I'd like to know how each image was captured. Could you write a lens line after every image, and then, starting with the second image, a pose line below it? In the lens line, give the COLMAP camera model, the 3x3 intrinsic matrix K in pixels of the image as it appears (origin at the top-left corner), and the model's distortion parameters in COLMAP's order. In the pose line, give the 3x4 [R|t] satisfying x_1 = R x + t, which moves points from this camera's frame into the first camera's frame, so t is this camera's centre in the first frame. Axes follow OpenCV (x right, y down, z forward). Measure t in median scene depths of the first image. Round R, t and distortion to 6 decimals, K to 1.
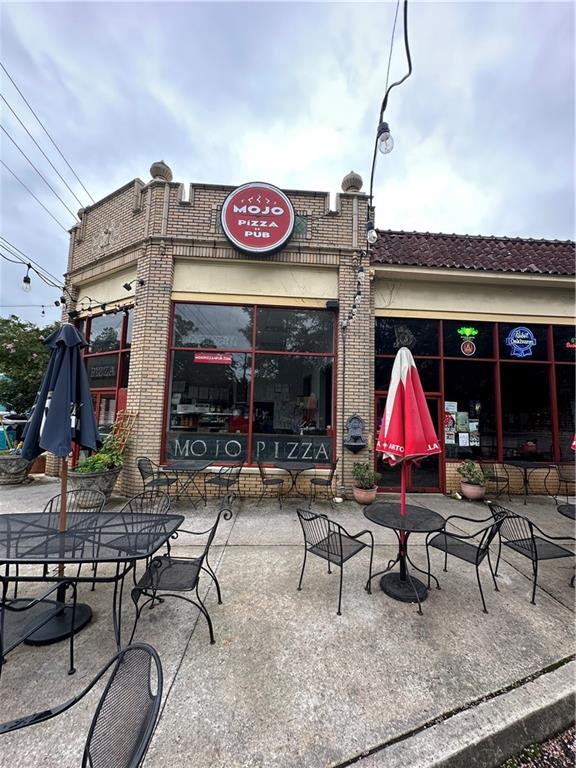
lens RADIAL K [[306.0, 0, 288.0], [0, 306.0, 382.5], [0, 0, 1]] dist [-0.000842, -0.000123]
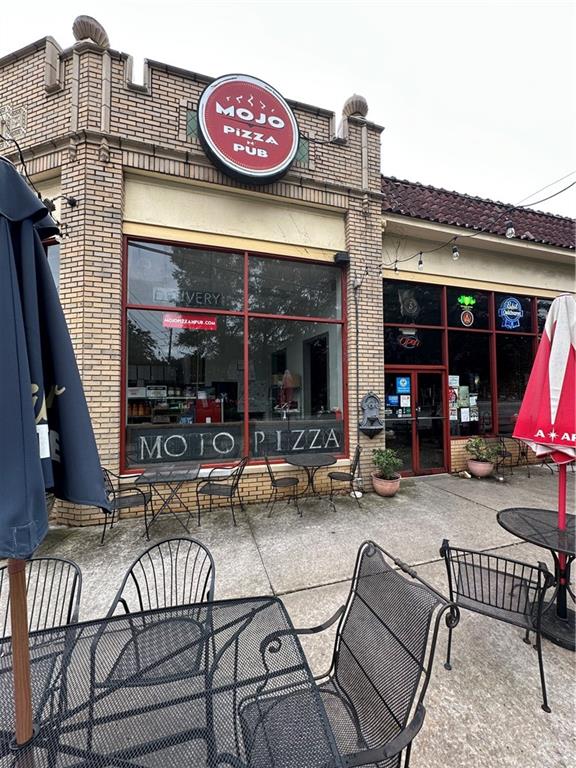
lens RADIAL K [[306.0, 0, 287.6], [0, 306.0, 382.5], [0, 0, 1]] dist [-0.000842, -0.000123]
pose [[0.970165, -0.026629, 0.240979, -0.195709], [0.010418, 0.997610, 0.068300, 0.016034], [-0.242221, -0.063752, 0.968124, 0.229431]]
